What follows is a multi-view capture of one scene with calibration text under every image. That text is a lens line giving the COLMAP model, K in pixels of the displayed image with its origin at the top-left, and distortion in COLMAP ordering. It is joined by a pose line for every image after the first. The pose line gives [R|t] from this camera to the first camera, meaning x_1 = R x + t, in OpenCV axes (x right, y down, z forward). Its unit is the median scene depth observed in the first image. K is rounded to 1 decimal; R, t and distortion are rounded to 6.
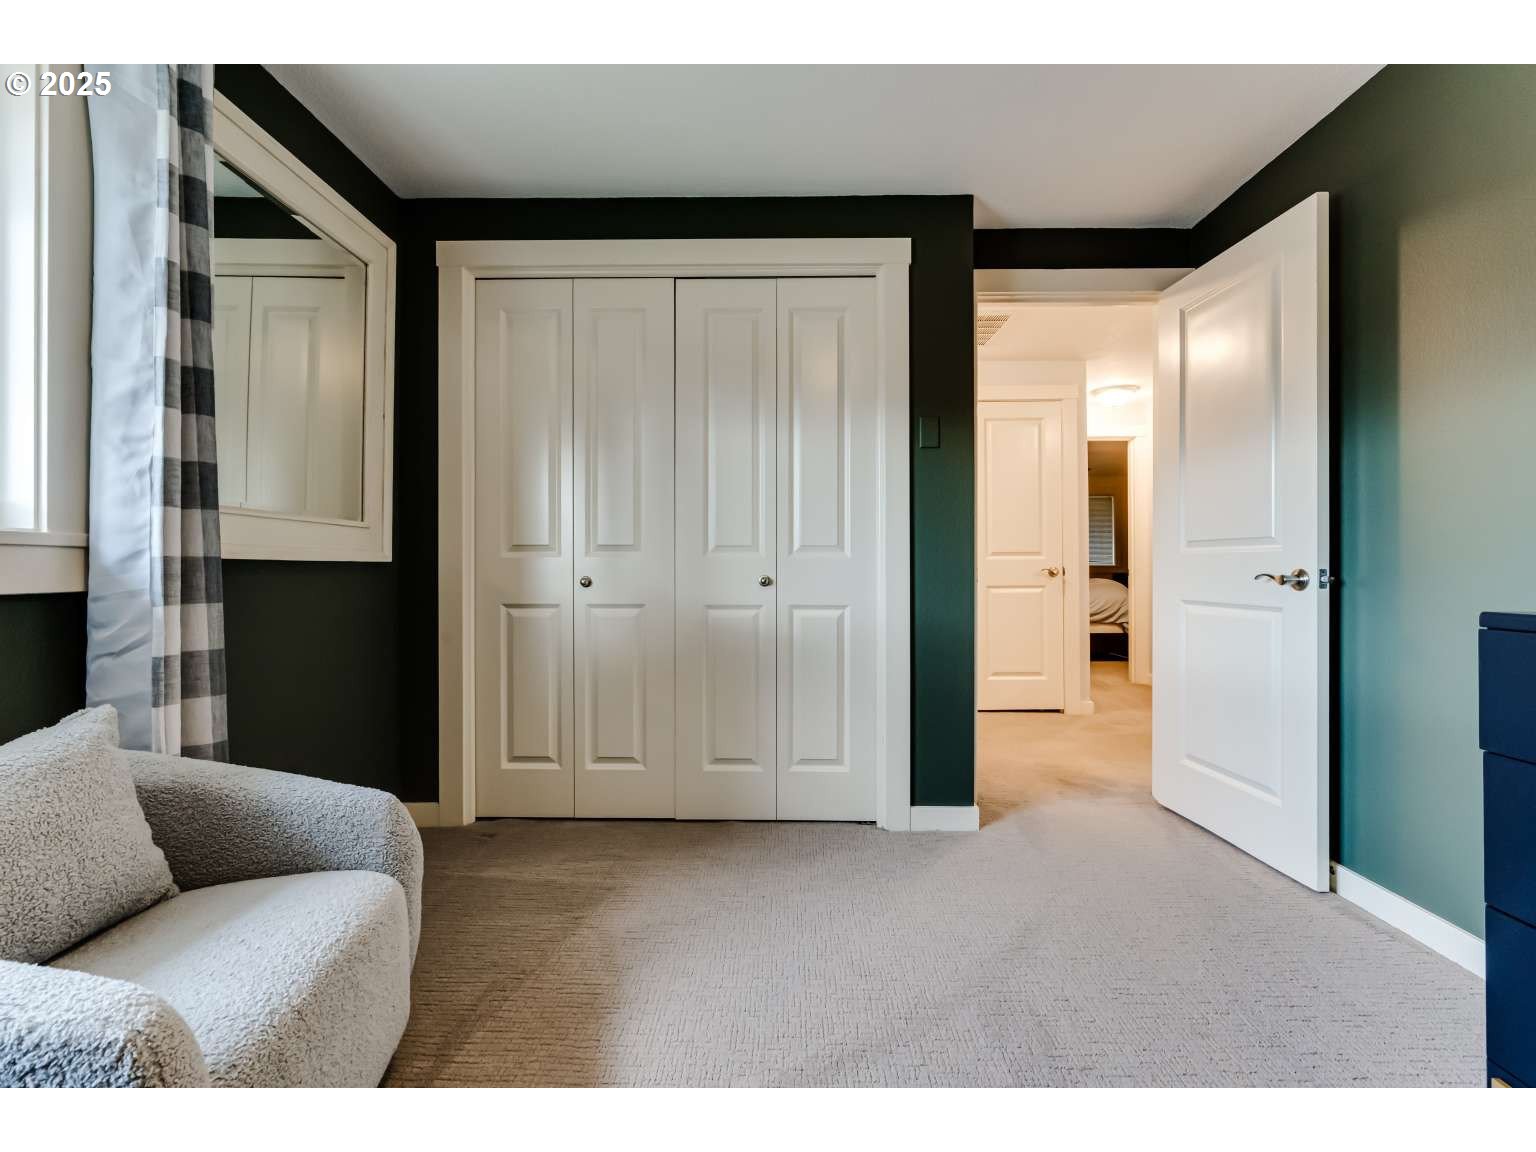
lens RADIAL K [[705.7, 0, 749.8], [0, 705.7, 568.5], [0, 0, 1]] dist [-0.001307, 0.000792]
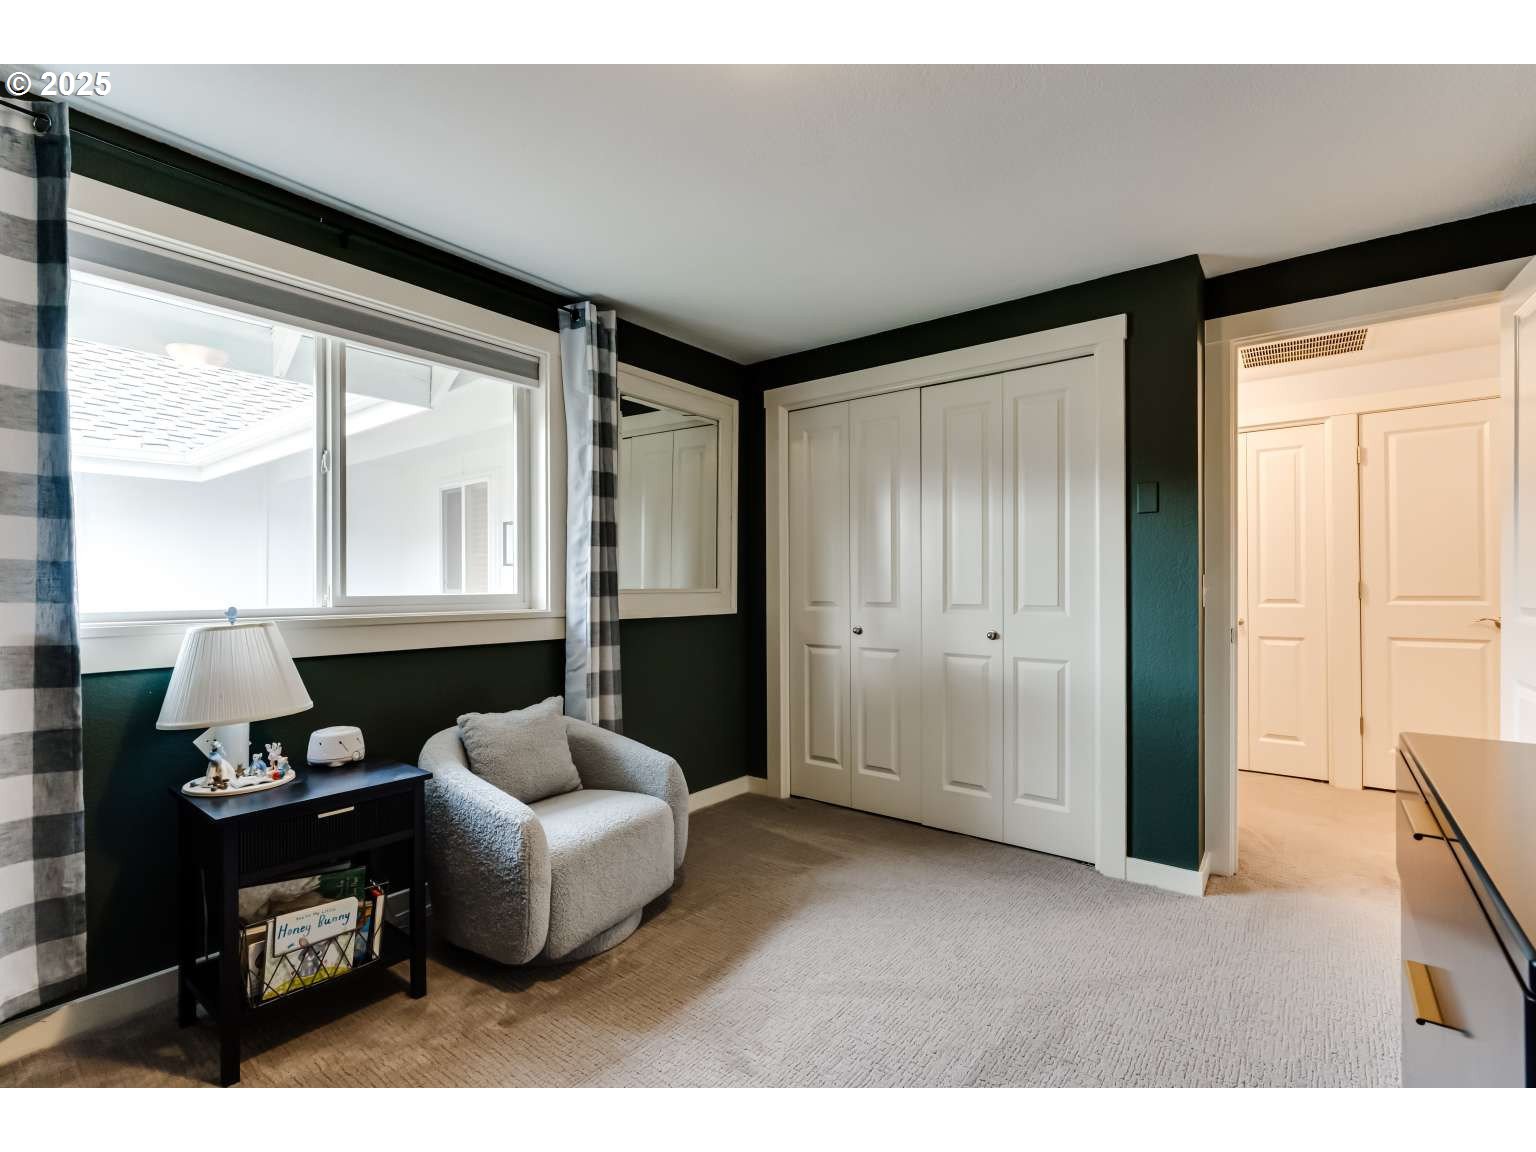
lens RADIAL K [[754.4, 0, 768.0], [0, 754.4, 576.0], [0, 0, 1]] dist [0.002840, 0.000777]
pose [[0.788033, -0.004639, -0.615616, 0.808291], [0.006754, 0.999977, 0.001110, -0.136872], [0.615596, -0.005033, 0.788046, -0.339077]]
